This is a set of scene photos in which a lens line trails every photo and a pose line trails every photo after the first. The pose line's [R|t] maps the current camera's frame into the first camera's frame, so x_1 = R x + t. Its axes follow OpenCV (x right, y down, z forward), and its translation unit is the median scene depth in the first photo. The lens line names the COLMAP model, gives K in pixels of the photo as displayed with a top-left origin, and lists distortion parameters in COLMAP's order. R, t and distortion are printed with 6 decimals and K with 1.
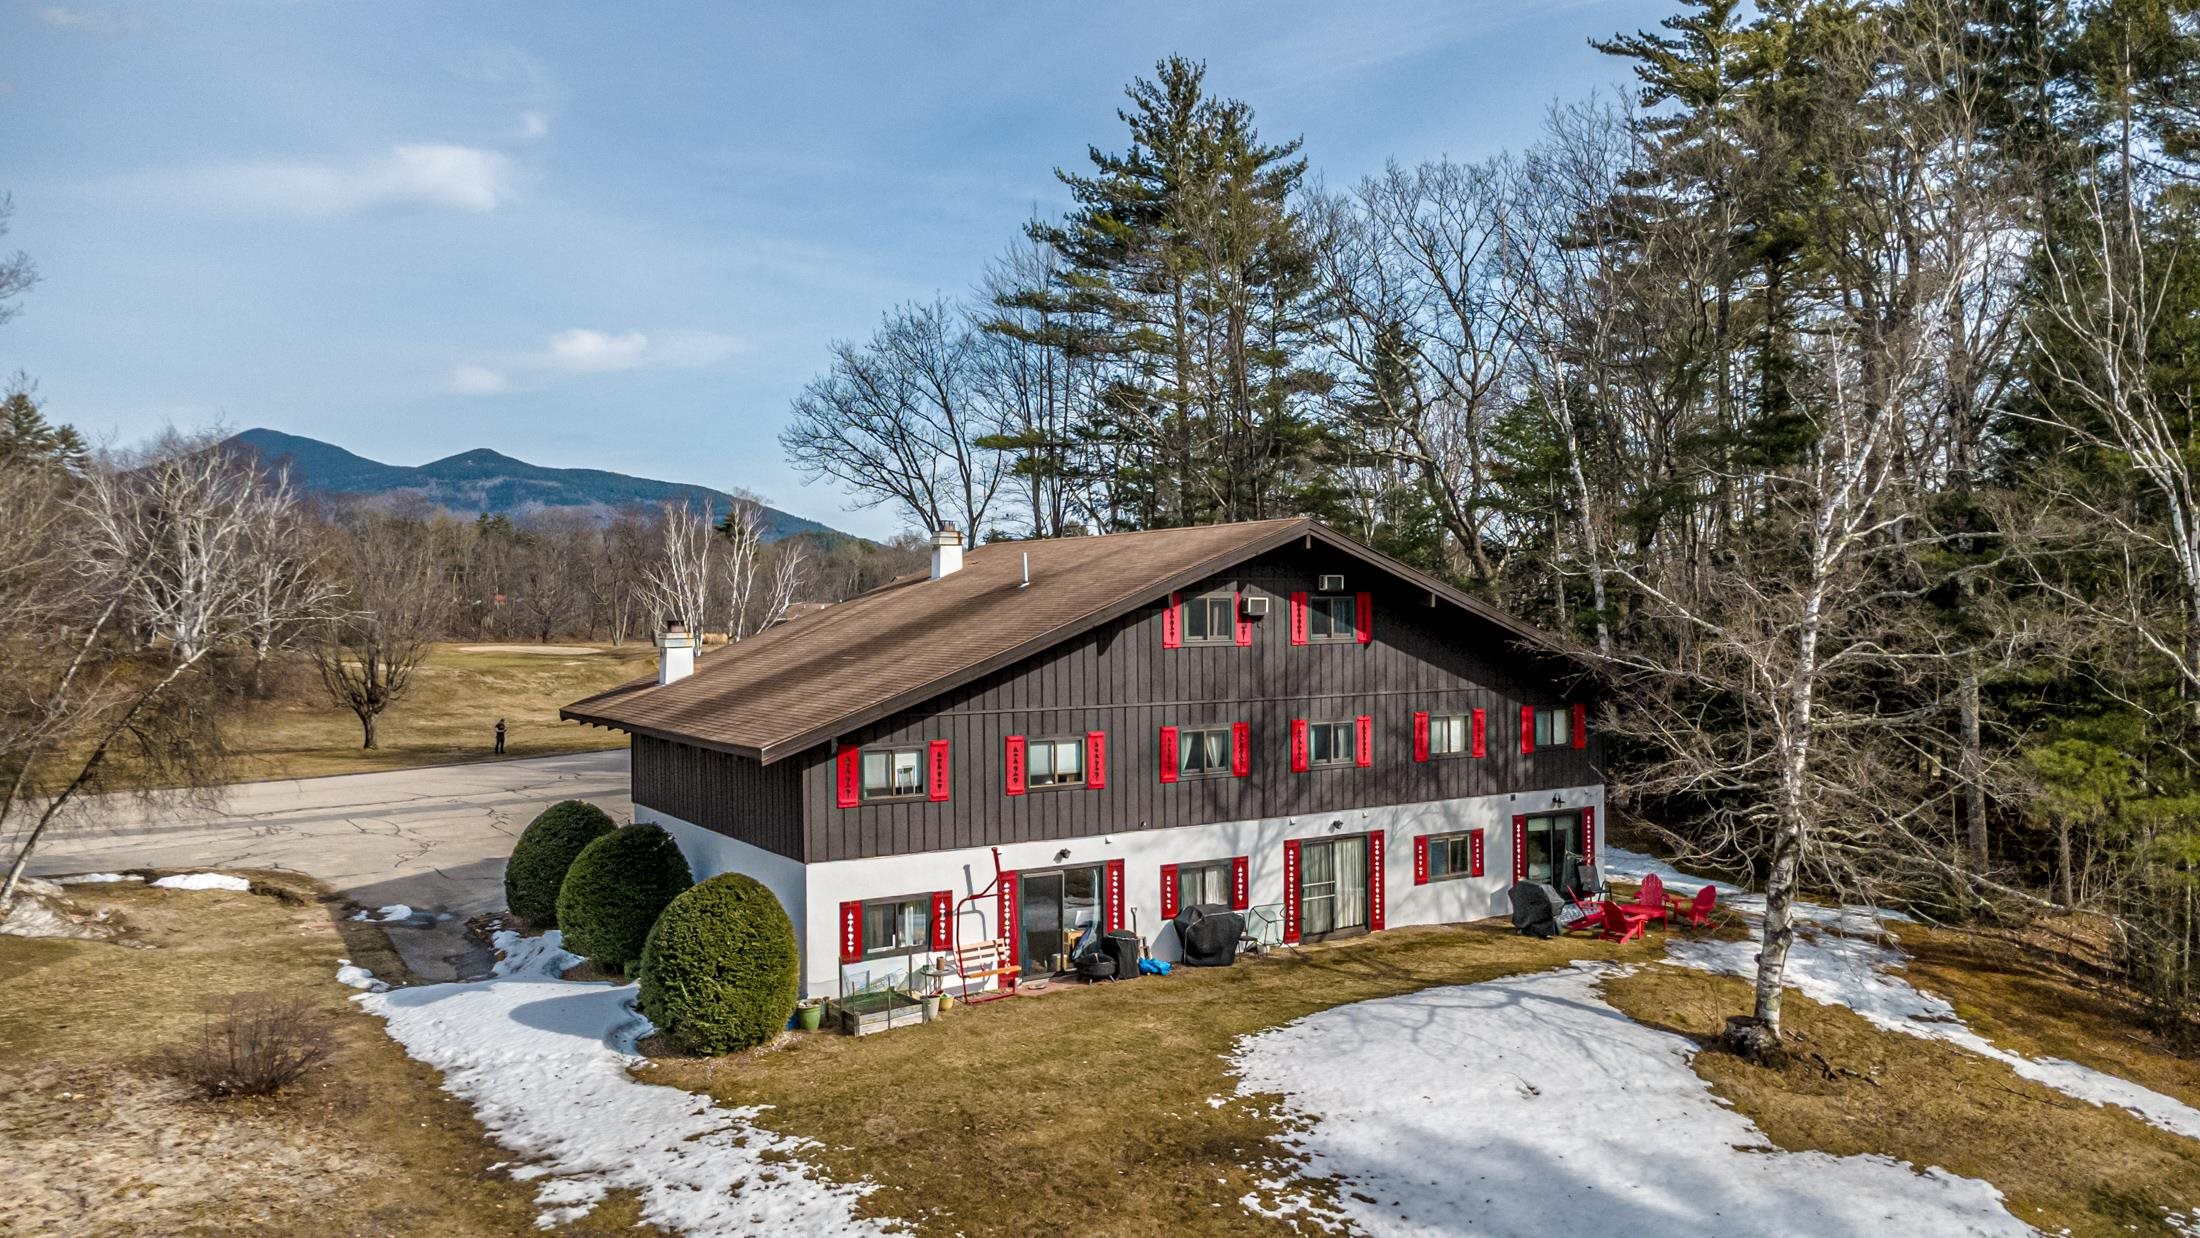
lens RADIAL K [[1561.7, 0, 1100.1], [0, 1561.7, 684.3], [0, 0, 1]] dist [0.016435, -0.003818]
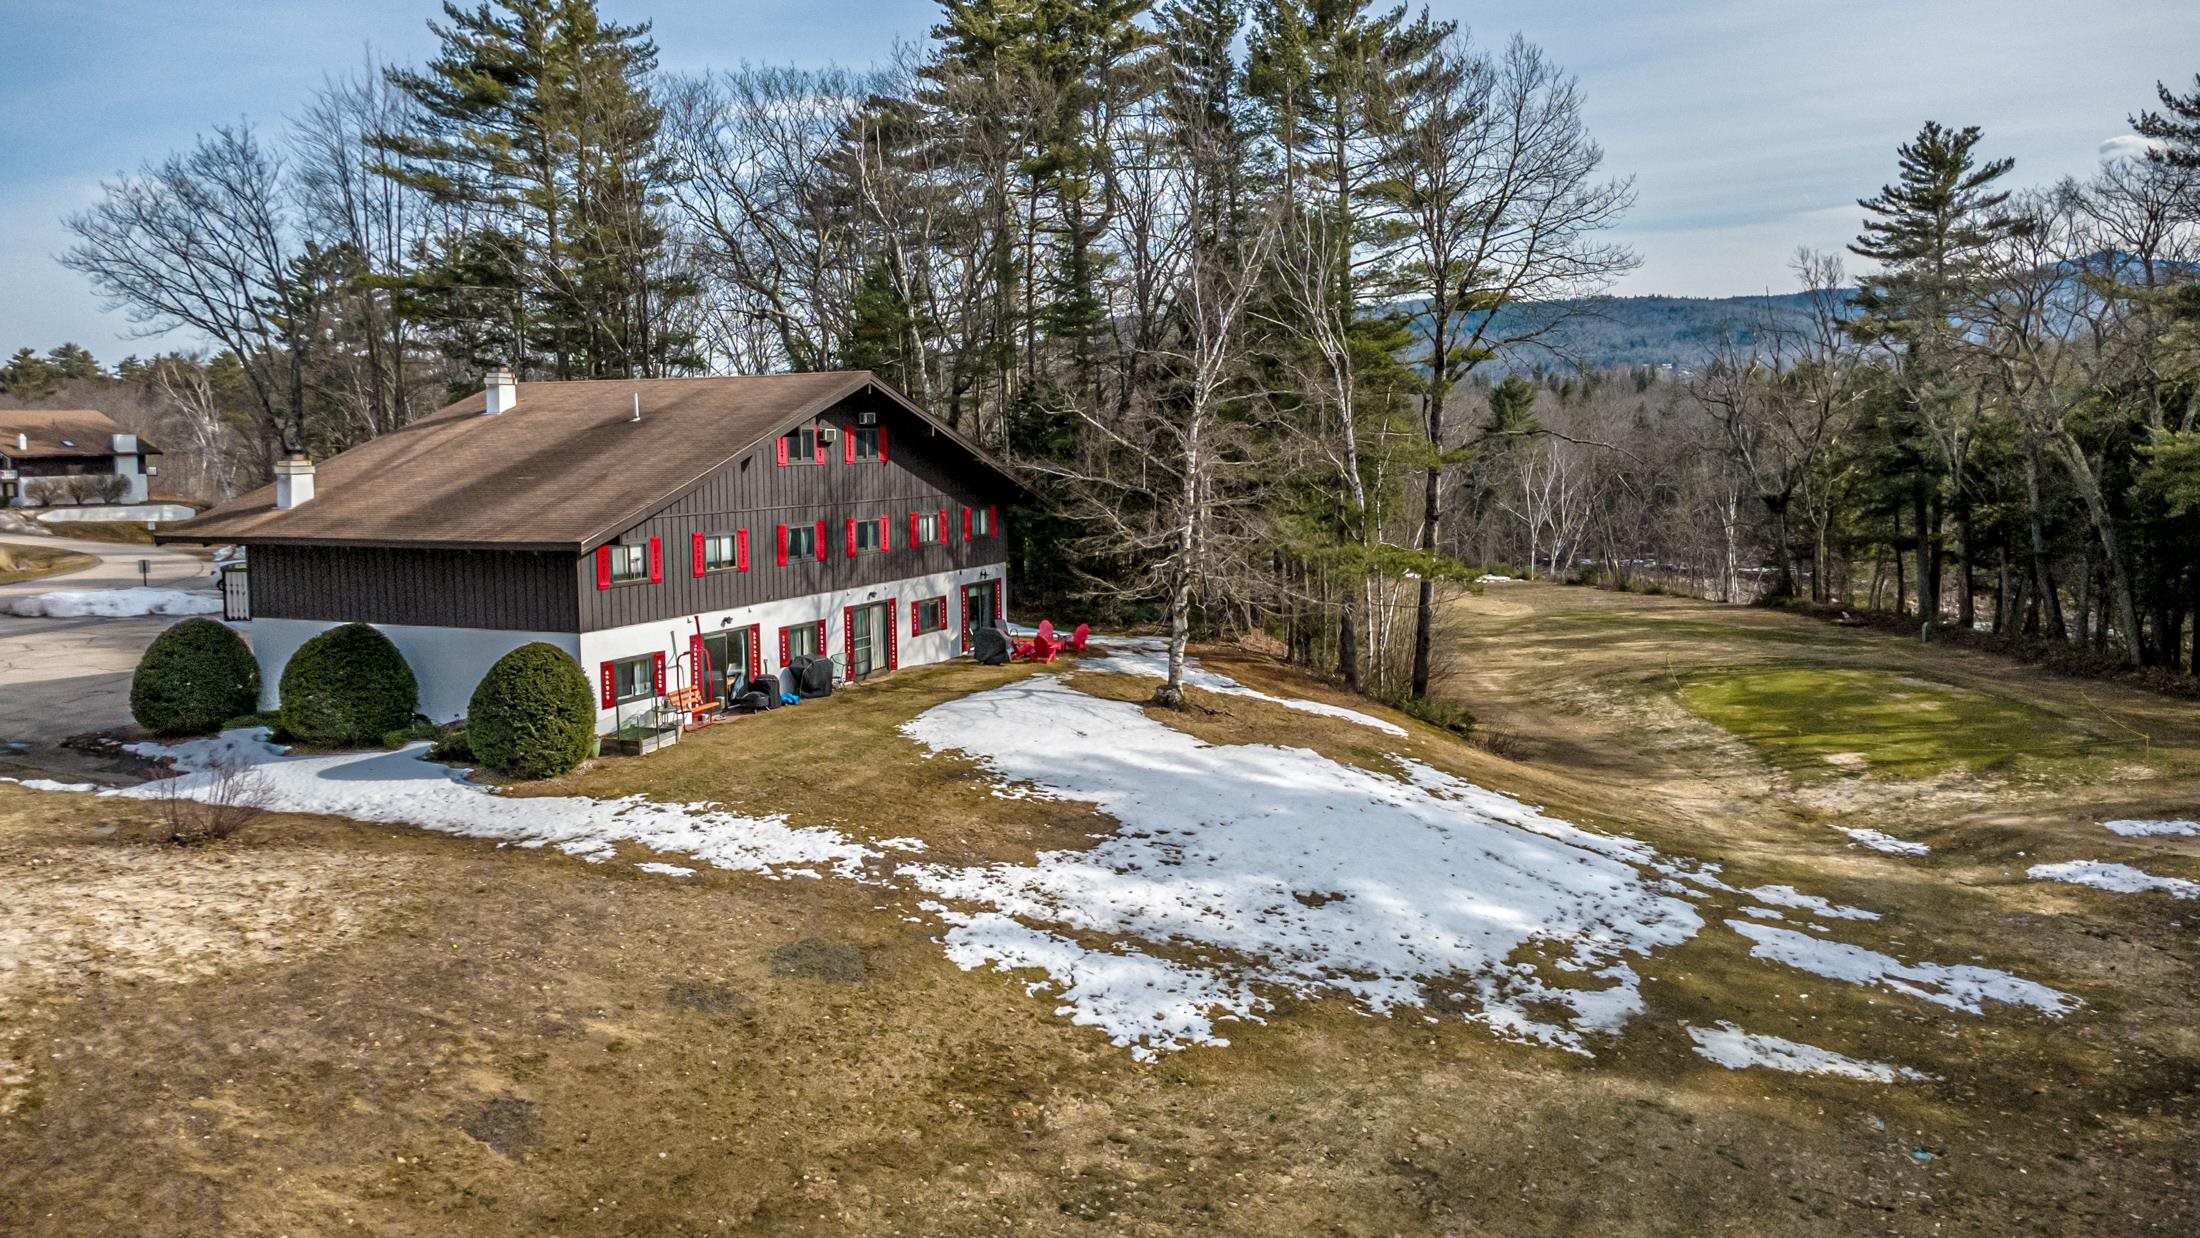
lens RADIAL K [[1559.5, 0, 1100.0], [0, 1559.5, 619.0], [0, 0, 1]] dist [0.073824, -0.080281]
pose [[0.838983, -0.068303, 0.539854, -0.439646], [0.034799, 0.996795, 0.072034, 0.019424], [-0.543044, -0.041649, 0.838671, -0.277771]]
